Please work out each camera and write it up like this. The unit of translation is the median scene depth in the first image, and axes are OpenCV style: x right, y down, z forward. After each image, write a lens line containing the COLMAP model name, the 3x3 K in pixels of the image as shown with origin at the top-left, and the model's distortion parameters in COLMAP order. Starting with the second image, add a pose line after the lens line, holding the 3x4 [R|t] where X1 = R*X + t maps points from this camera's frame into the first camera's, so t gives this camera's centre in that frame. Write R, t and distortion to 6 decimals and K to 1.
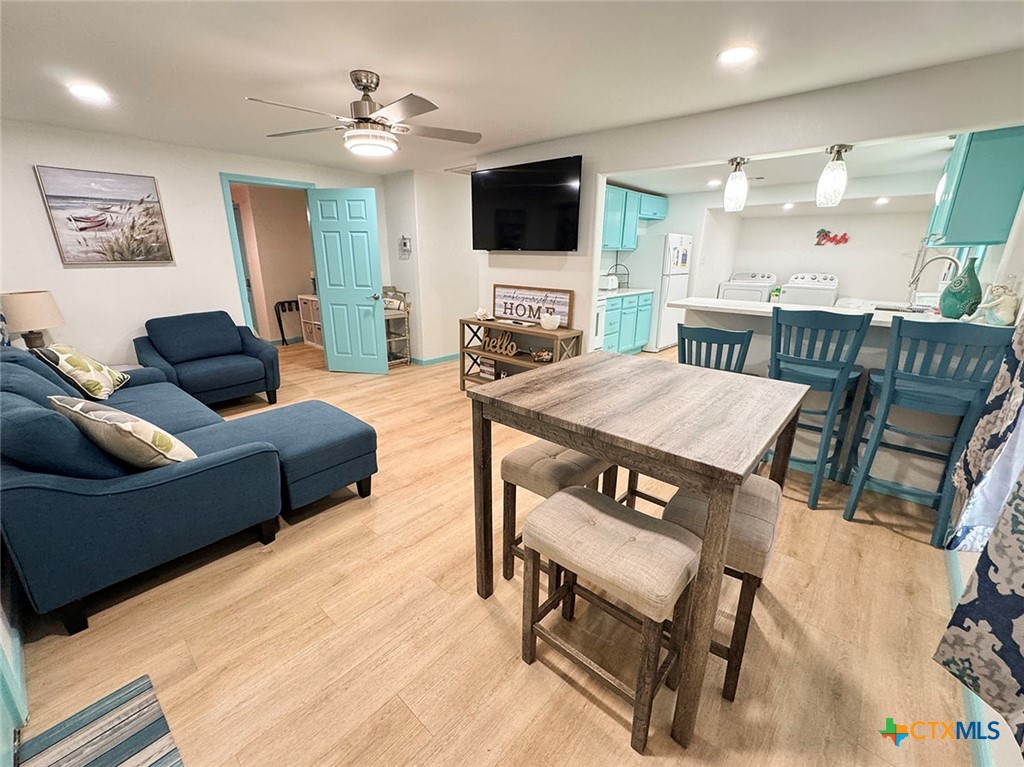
lens RADIAL K [[424.9, 0, 511.9], [0, 424.9, 381.8], [0, 0, 1]] dist [-0.002879, 0.000002]
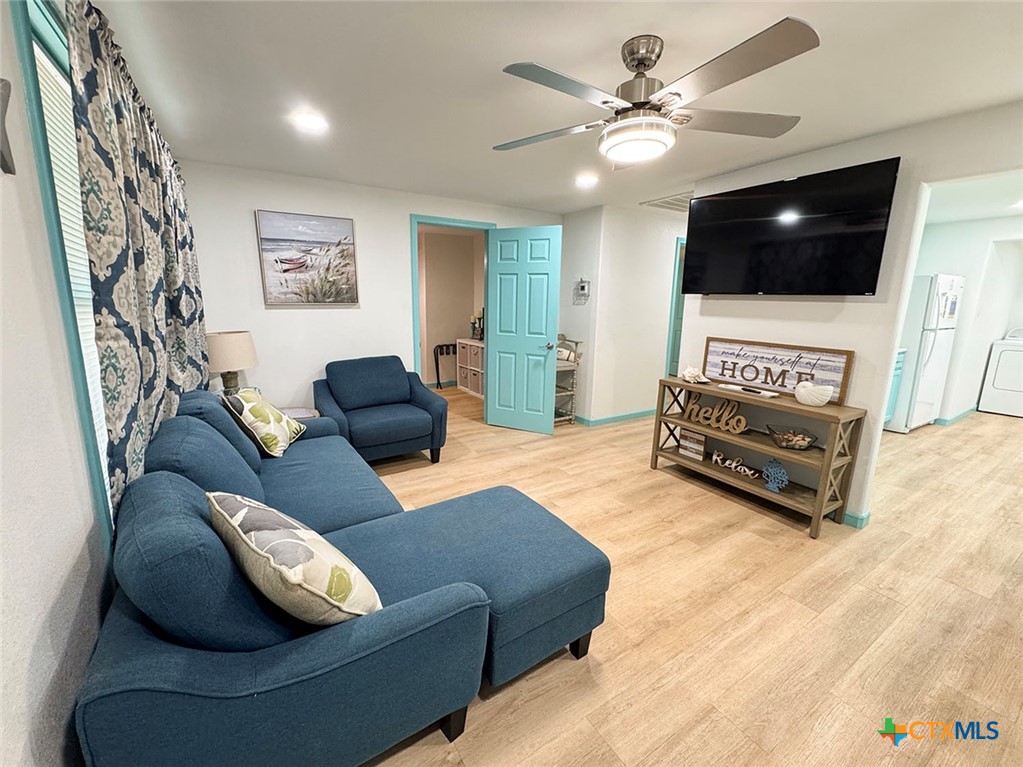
lens RADIAL K [[417.7, 0, 509.1], [0, 417.7, 382.0], [0, 0, 1]] dist [-0.001982, 0.000029]
pose [[0.959152, 0.062182, -0.275971, -0.185387], [-0.089360, 0.992191, -0.087014, -0.052097], [0.268406, 0.108120, 0.957219, 0.191160]]
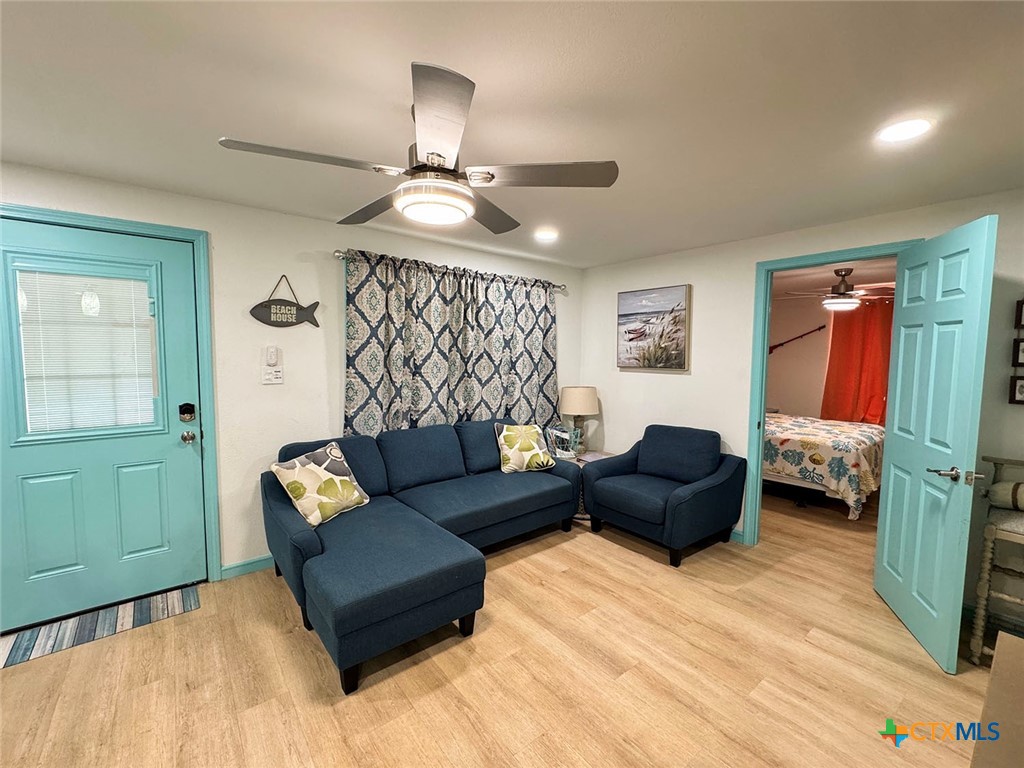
lens RADIAL K [[434.3, 0, 511.0], [0, 434.3, 382.5], [0, 0, 1]] dist [-0.001717, -0.000119]
pose [[-0.178574, 0.067088, -0.981637, 0.179419], [-0.295556, 0.947941, 0.118551, -0.242863], [0.938487, 0.311299, -0.149449, 0.750405]]
